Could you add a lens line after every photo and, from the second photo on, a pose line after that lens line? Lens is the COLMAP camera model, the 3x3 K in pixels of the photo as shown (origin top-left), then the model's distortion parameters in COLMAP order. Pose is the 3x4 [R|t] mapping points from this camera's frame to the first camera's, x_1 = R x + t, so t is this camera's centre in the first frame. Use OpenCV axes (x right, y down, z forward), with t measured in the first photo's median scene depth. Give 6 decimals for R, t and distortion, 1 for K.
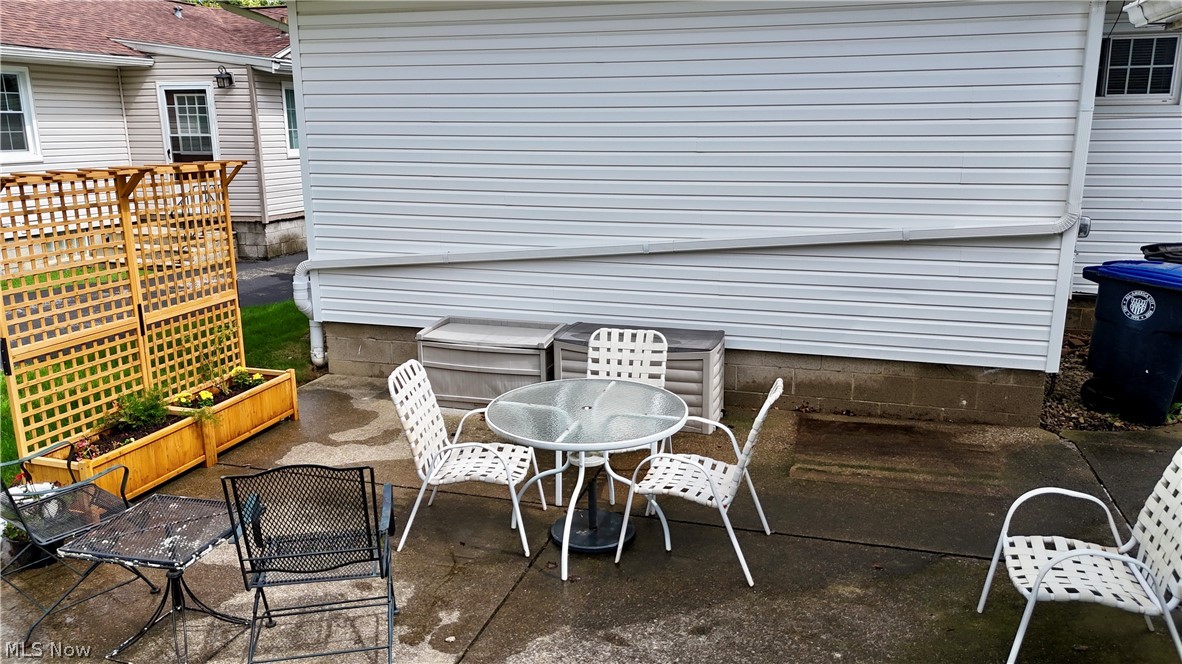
lens RADIAL K [[877.8, 0, 591.3], [0, 877.8, 334.8], [0, 0, 1]] dist [0.081672, -0.085495]
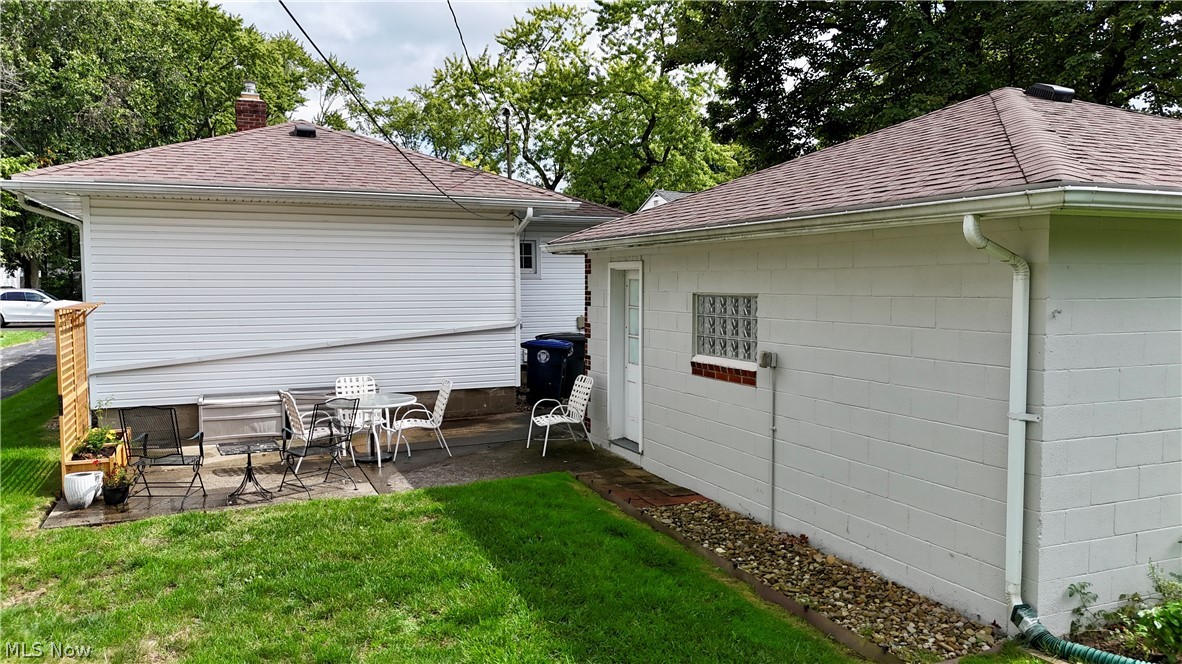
lens RADIAL K [[877.8, 0, 591.3], [0, 877.8, 334.8], [0, 0, 1]] dist [0.081672, -0.085495]
pose [[0.772903, -0.038981, 0.633326, -0.808644], [0.147874, 0.981694, -0.120040, 0.221143], [-0.617053, 0.186432, 0.764519, -0.925449]]
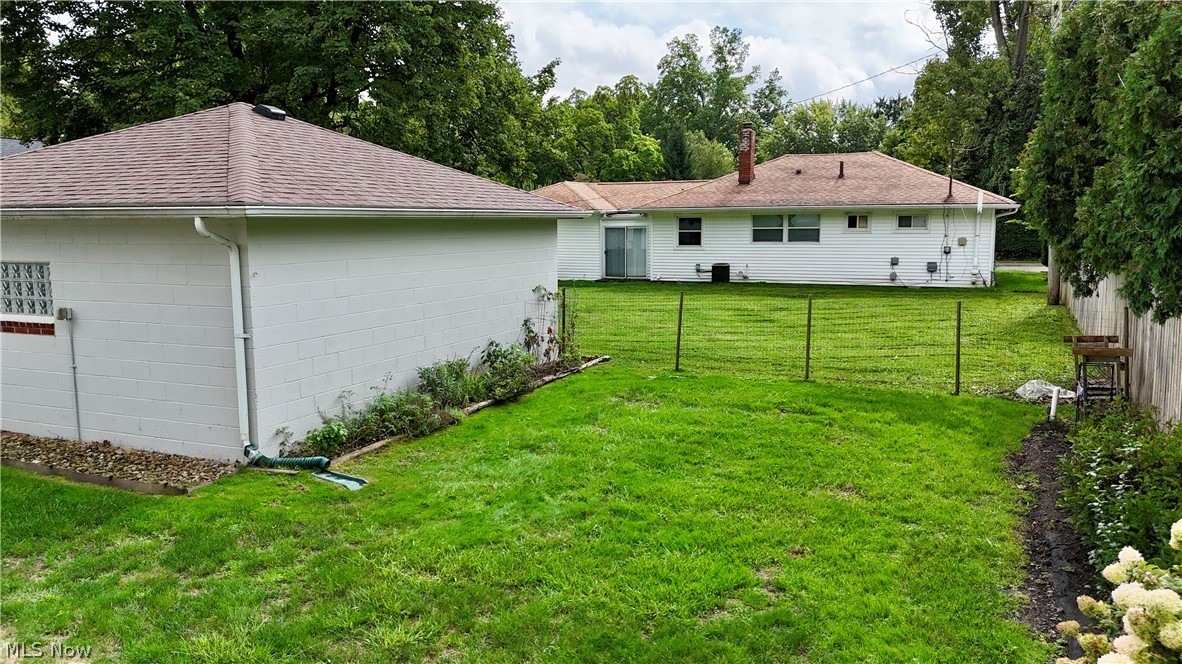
lens RADIAL K [[877.8, 0, 591.3], [0, 877.8, 334.8], [0, 0, 1]] dist [0.081672, -0.085495]
pose [[0.138945, -0.127991, 0.981994, -1.302677], [0.235475, 0.967442, 0.092776, 0.256210], [-0.961897, 0.218344, 0.164560, -1.307711]]
